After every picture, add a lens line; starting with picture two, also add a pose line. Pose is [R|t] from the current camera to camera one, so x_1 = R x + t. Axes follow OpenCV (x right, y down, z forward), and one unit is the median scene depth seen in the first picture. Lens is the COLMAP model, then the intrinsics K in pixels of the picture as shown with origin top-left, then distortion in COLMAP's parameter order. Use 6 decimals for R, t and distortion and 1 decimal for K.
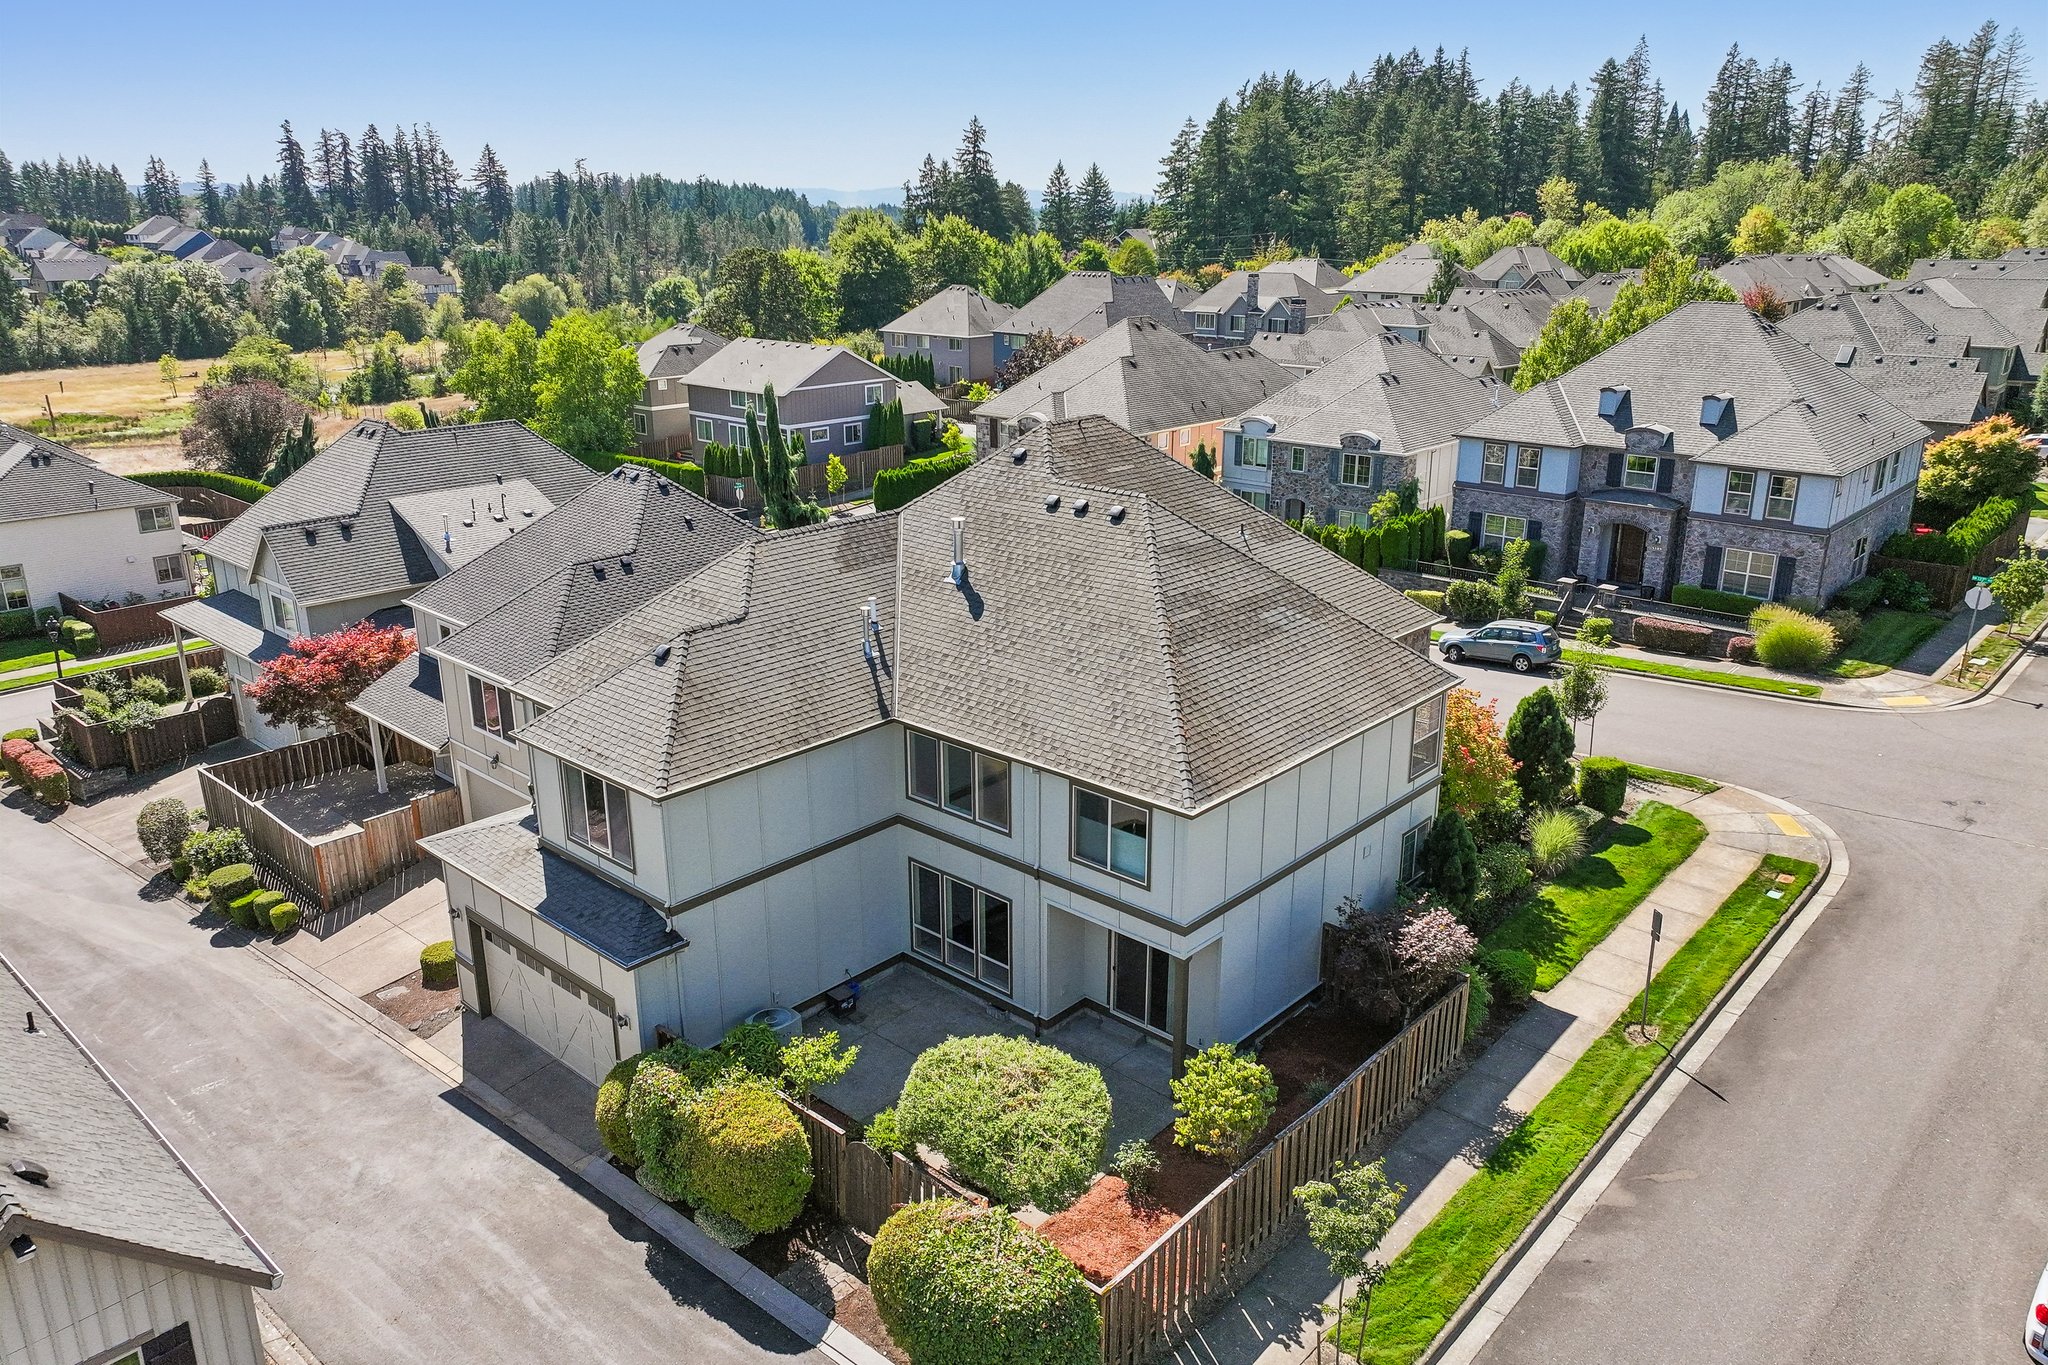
lens RADIAL K [[1440.4, 0, 1026.0], [0, 1440.4, 678.1], [0, 0, 1]] dist [-0.005855, 0.020728]
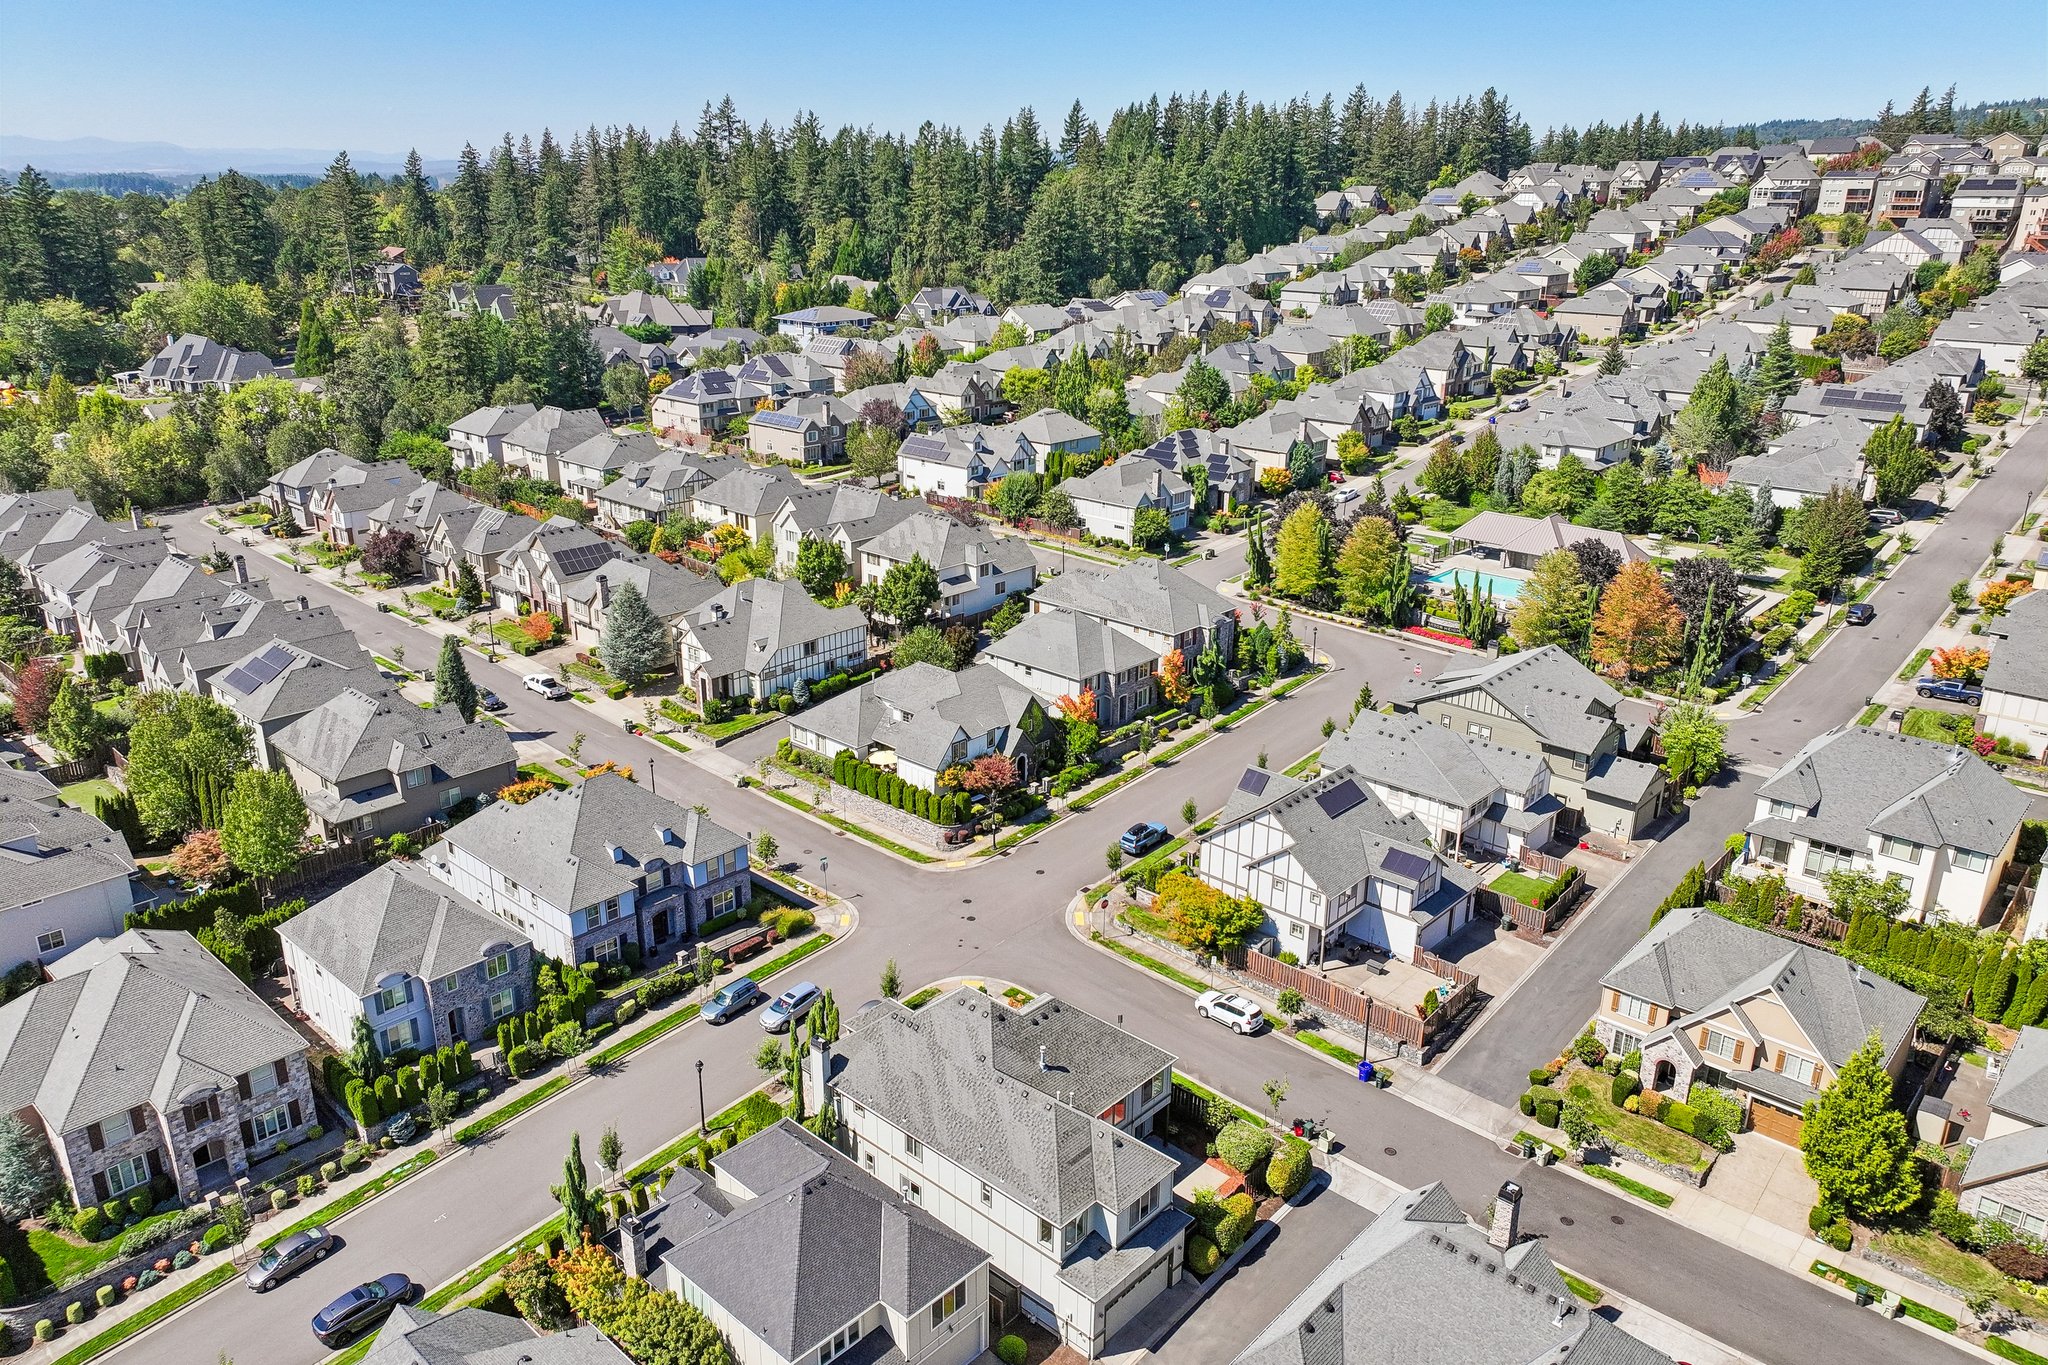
lens RADIAL K [[1440.4, 0, 1027.9], [0, 1440.4, 680.2], [0, 0, 1]] dist [-0.005855, 0.020728]
pose [[-0.002797, -0.329614, 0.944112, -1.659177], [0.300705, 0.900141, 0.315154, -1.118780], [-0.953713, 0.284781, 0.096599, 0.454513]]
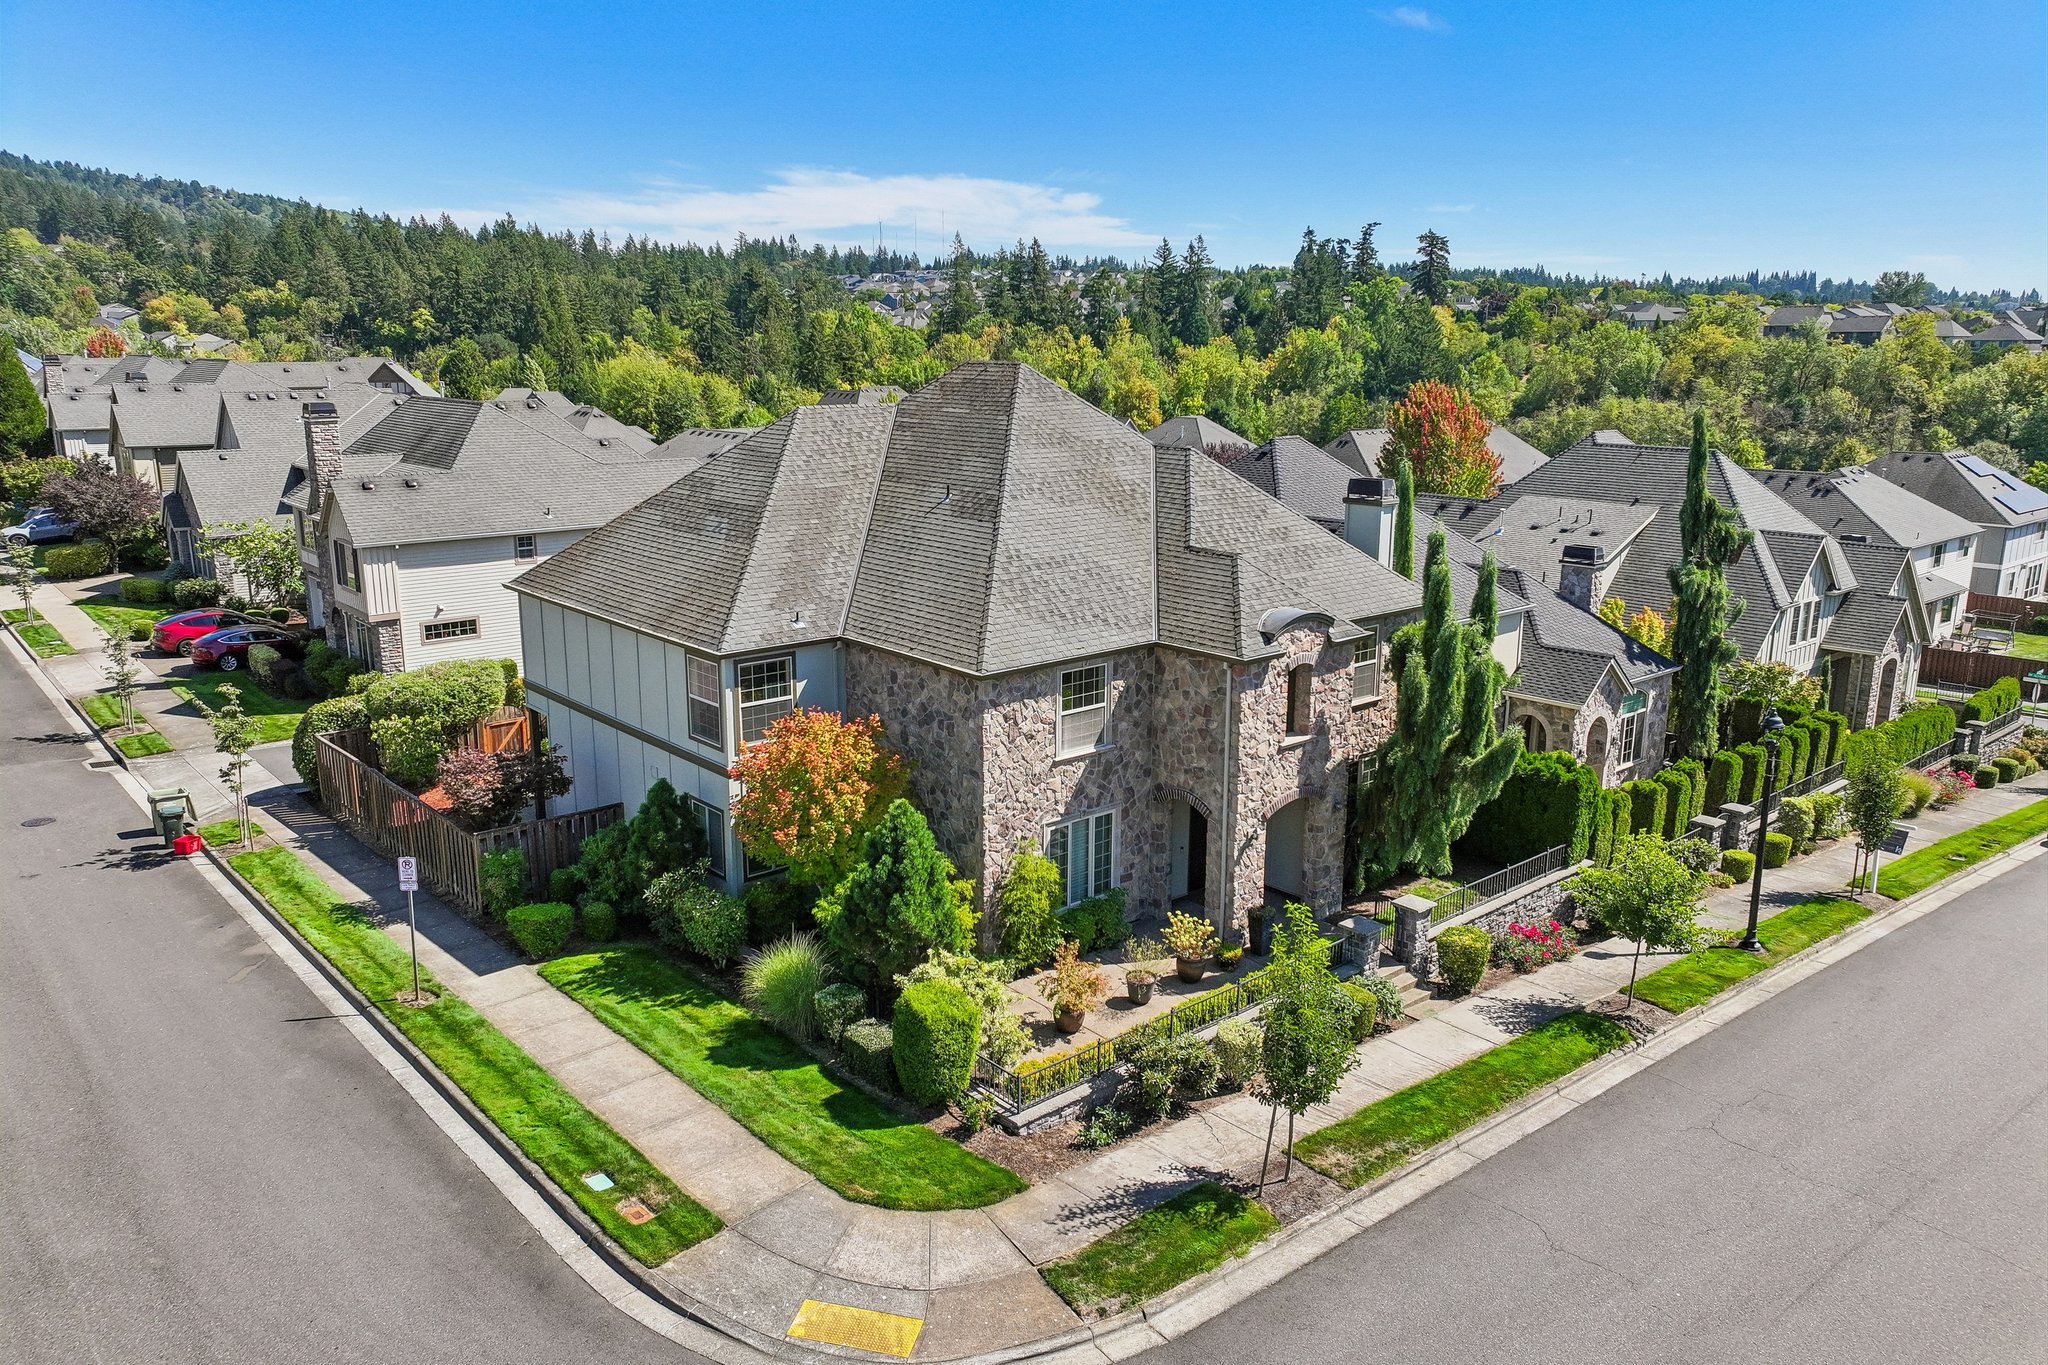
lens RADIAL K [[1440.4, 0, 1031.3], [0, 1440.4, 678.1], [0, 0, 1]] dist [-0.005855, 0.020728]
pose [[-0.114531, 0.228954, -0.966676, 0.842718], [-0.313452, 0.915042, 0.253862, -0.197354], [0.942672, 0.332082, -0.033034, 0.927574]]
